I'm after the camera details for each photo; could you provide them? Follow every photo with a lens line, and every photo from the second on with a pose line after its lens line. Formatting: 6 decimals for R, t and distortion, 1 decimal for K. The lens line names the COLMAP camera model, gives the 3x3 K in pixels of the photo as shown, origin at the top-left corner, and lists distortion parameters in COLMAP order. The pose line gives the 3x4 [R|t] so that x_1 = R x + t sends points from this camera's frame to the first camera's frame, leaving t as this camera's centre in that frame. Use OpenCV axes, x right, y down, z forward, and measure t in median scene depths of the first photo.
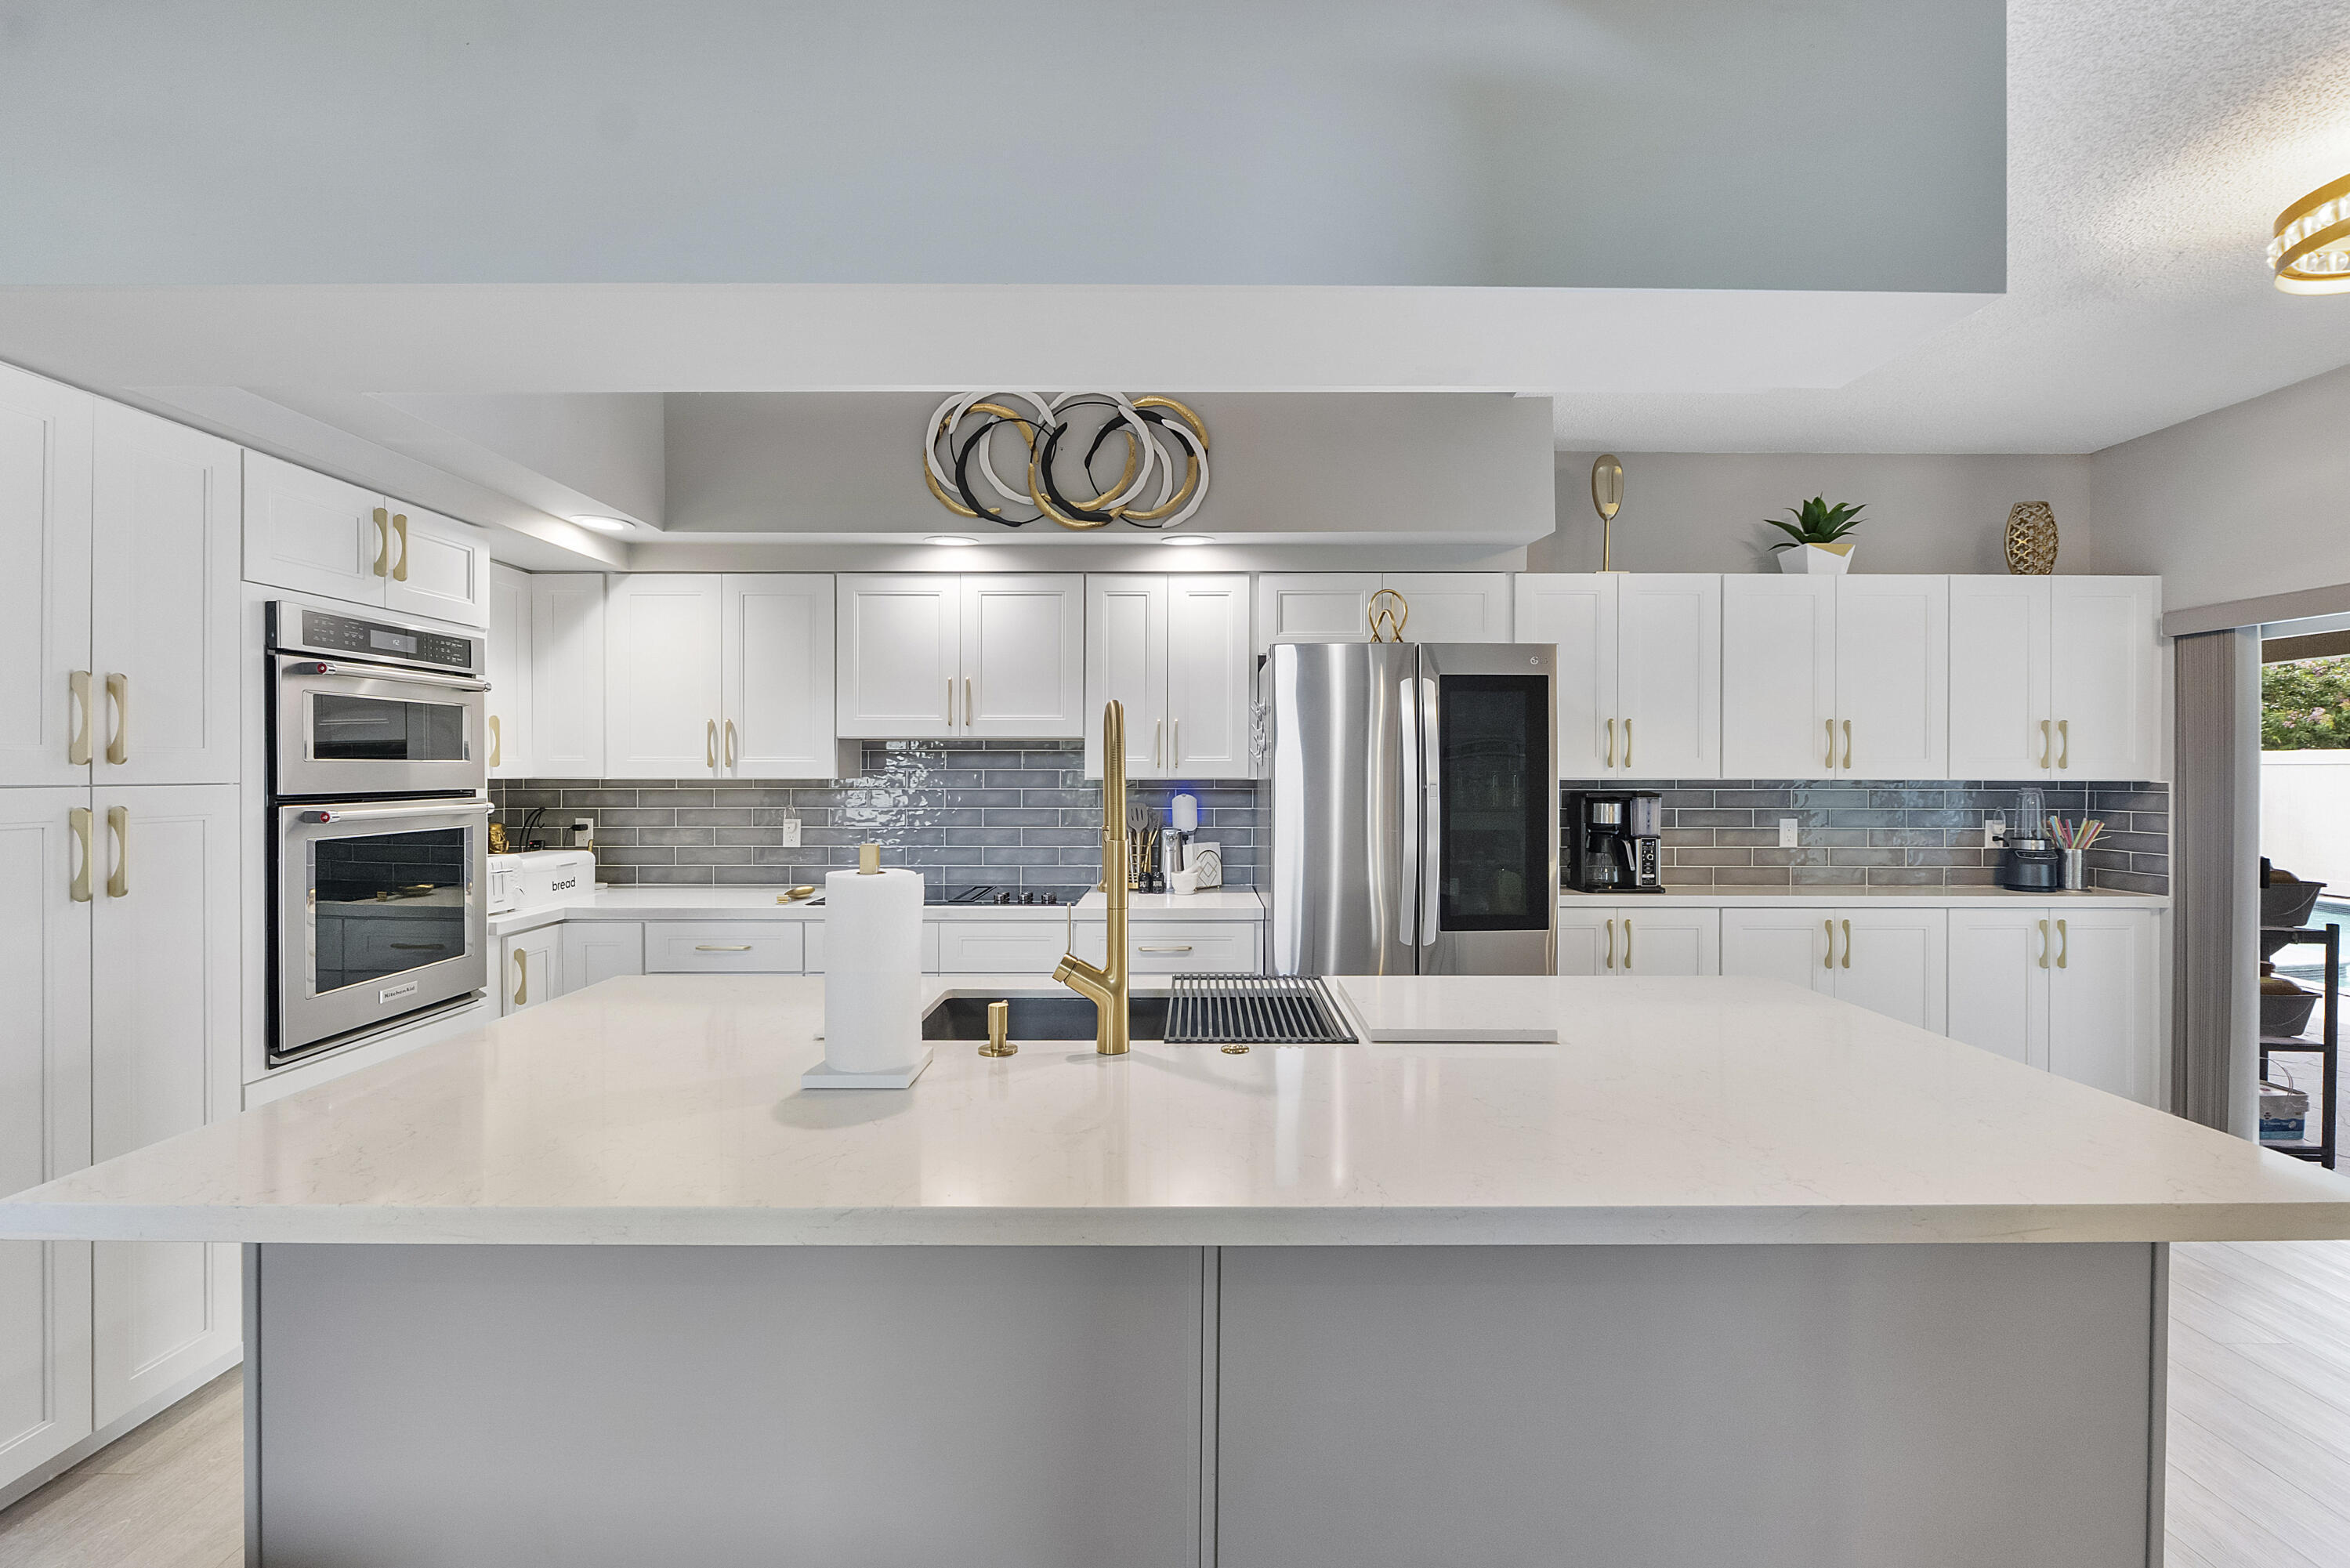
lens RADIAL K [[1001.2, 0, 1180.9], [0, 1001.2, 781.9], [0, 0, 1]] dist [-0.007770, 0.000346]
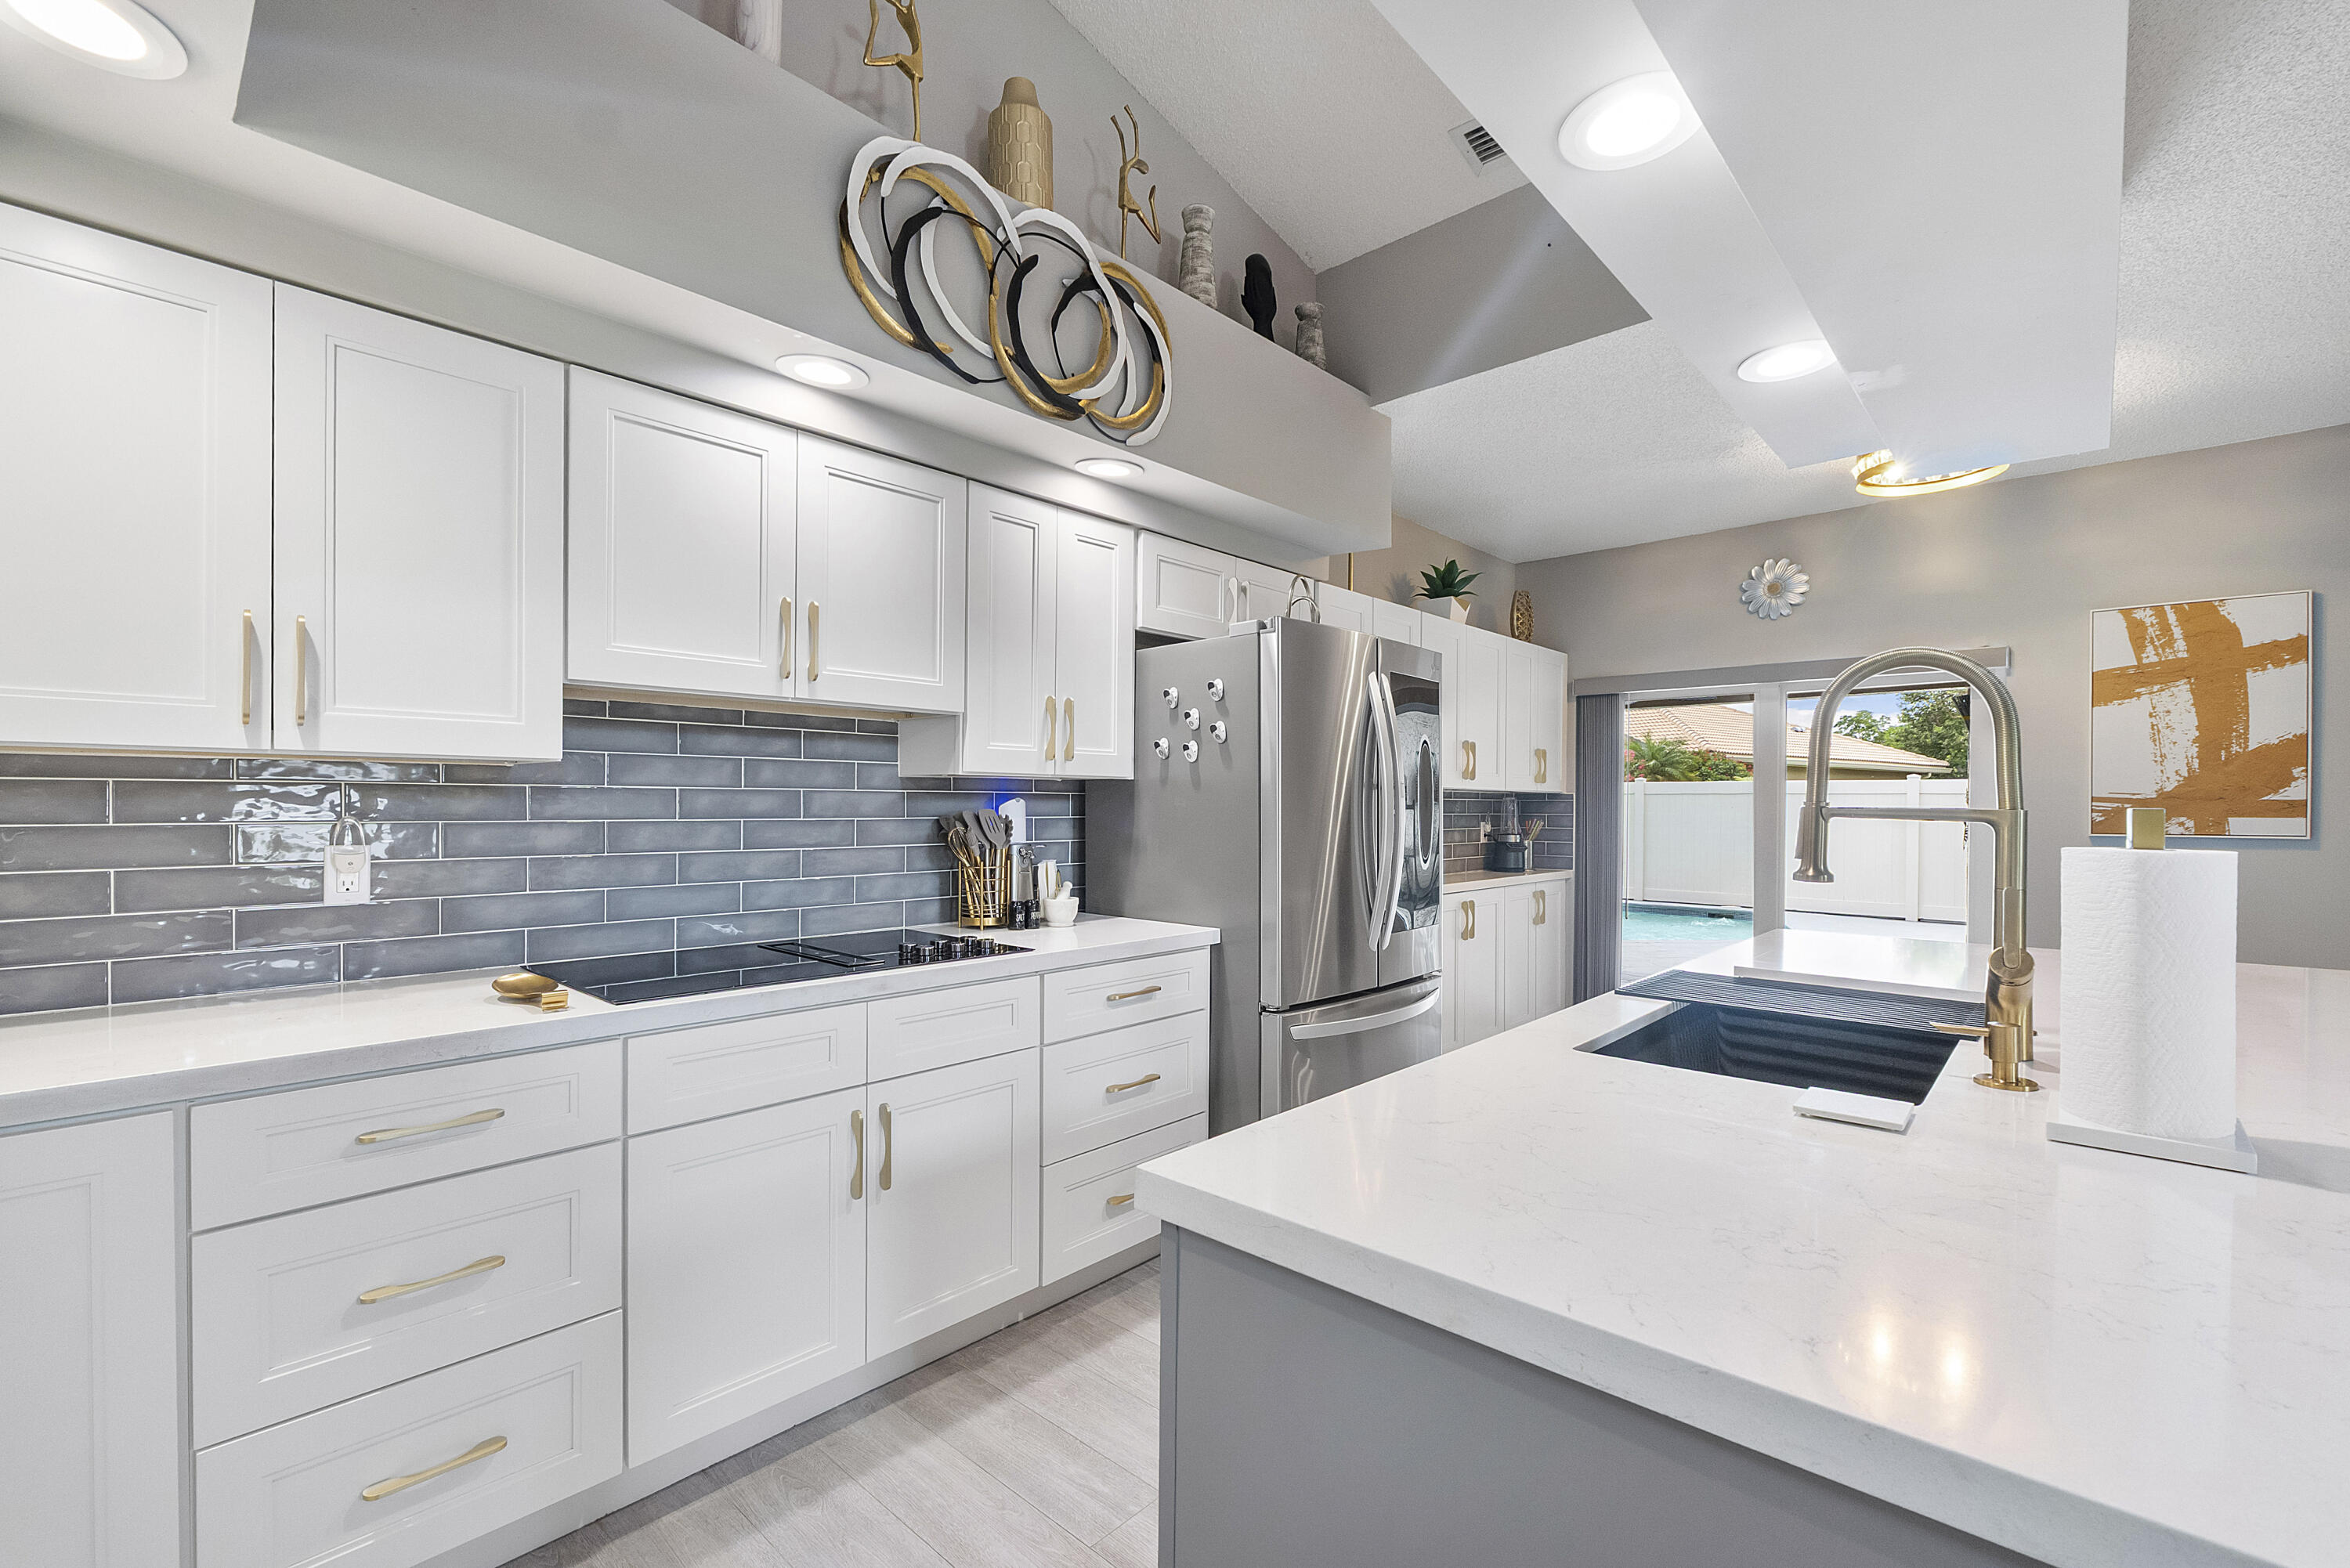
lens RADIAL K [[992.4, 0, 1165.2], [0, 992.4, 815.2], [0, 0, 1]] dist [-0.009851, -0.000039]
pose [[0.684206, -0.005831, 0.729265, -0.510621], [0.003805, 0.999983, 0.004426, 0.023850], [-0.729278, -0.000253, 0.684217, 0.428856]]
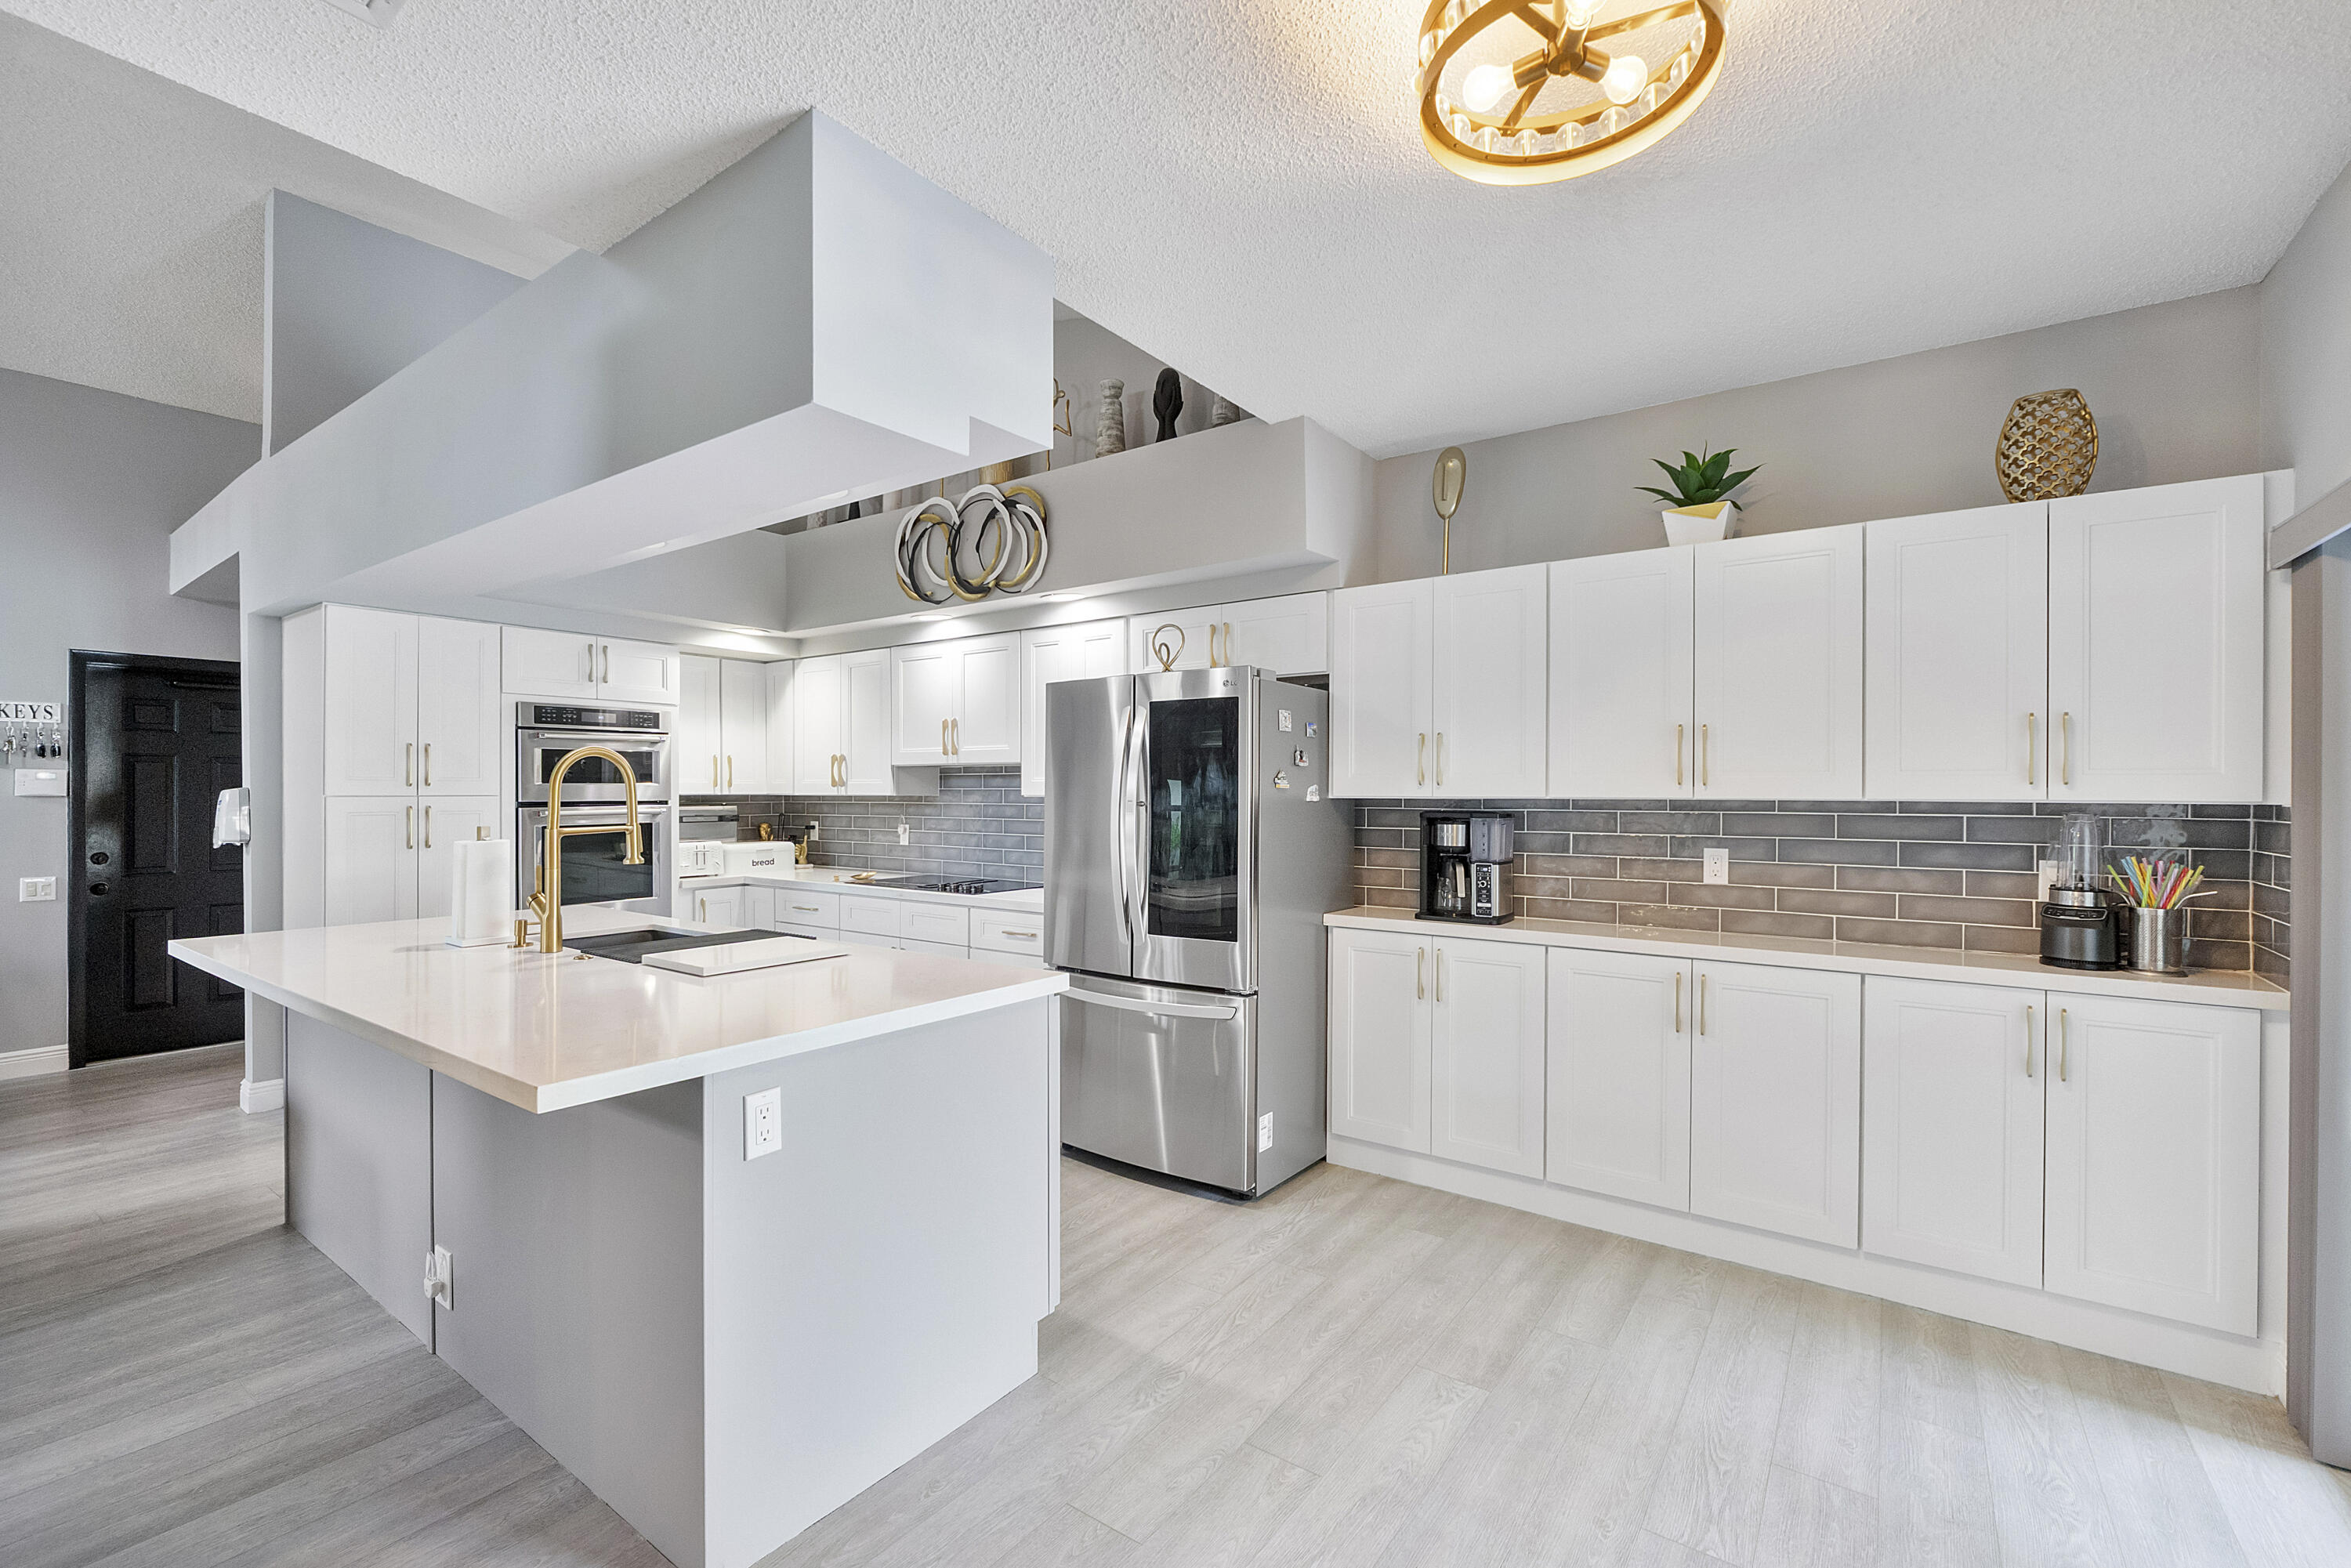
lens RADIAL K [[1001.6, 0, 1181.4], [0, 1001.6, 781.9], [0, 0, 1]] dist [-0.007770, 0.000346]
pose [[0.811845, -0.005365, -0.583848, 0.799023], [-0.006226, 0.999821, -0.017845, 0.000721], [0.583840, 0.018123, 0.811667, 0.109832]]
